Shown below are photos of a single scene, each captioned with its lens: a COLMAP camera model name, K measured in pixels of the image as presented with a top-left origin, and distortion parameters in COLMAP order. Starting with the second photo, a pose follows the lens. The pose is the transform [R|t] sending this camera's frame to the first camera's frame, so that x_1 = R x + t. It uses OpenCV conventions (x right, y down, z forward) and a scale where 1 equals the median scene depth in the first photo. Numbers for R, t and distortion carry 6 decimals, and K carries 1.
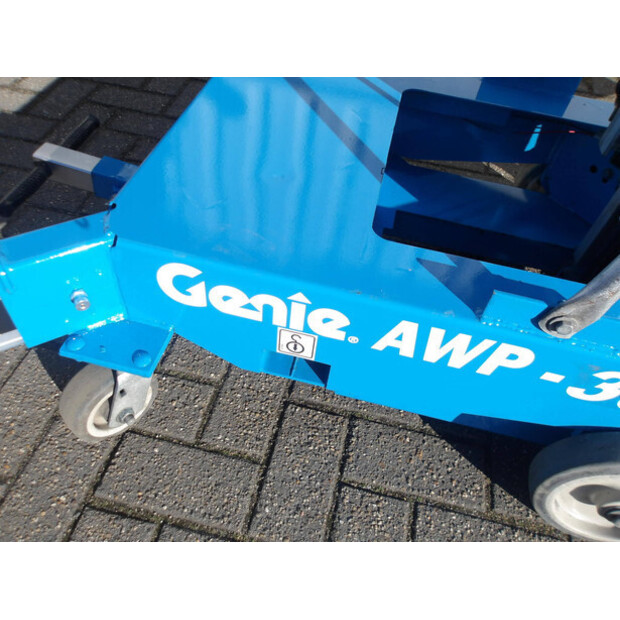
lens RADIAL K [[509.9, 0, 310.0], [0, 509.9, 310.0], [0, 0, 1]] dist [0.001286, 0.001522]
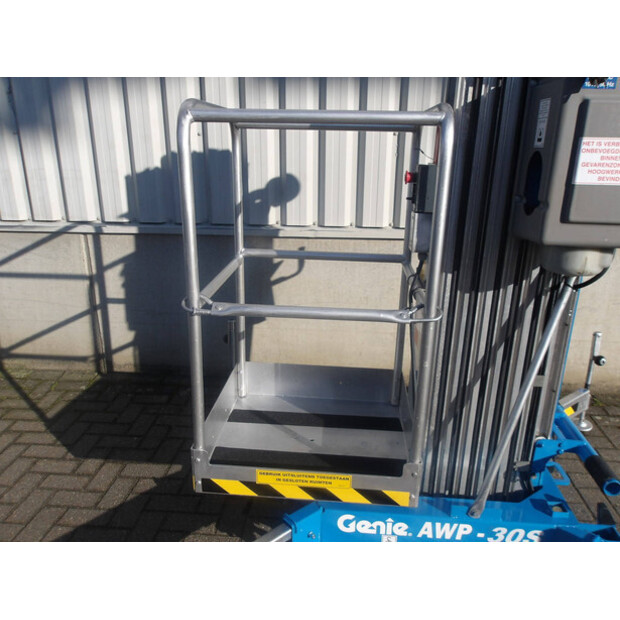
lens RADIAL K [[509.9, 0, 310.0], [0, 509.9, 310.0], [0, 0, 1]] dist [0.001286, 0.001522]
pose [[0.986936, -0.116860, 0.110912, -0.523975], [0.157786, 0.840265, -0.518709, 0.326634], [-0.032579, 0.529433, 0.847726, -1.685012]]
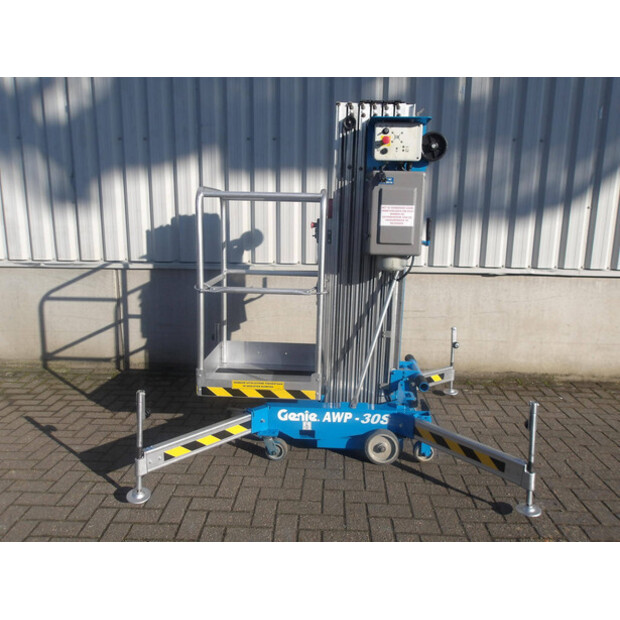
lens RADIAL K [[509.9, 0, 310.0], [0, 509.9, 310.0], [0, 0, 1]] dist [0.001286, 0.001522]
pose [[0.980968, -0.104547, 0.163618, -0.587176], [0.184393, 0.765597, -0.616328, 1.922251], [-0.060830, 0.634769, 0.770304, -2.954711]]
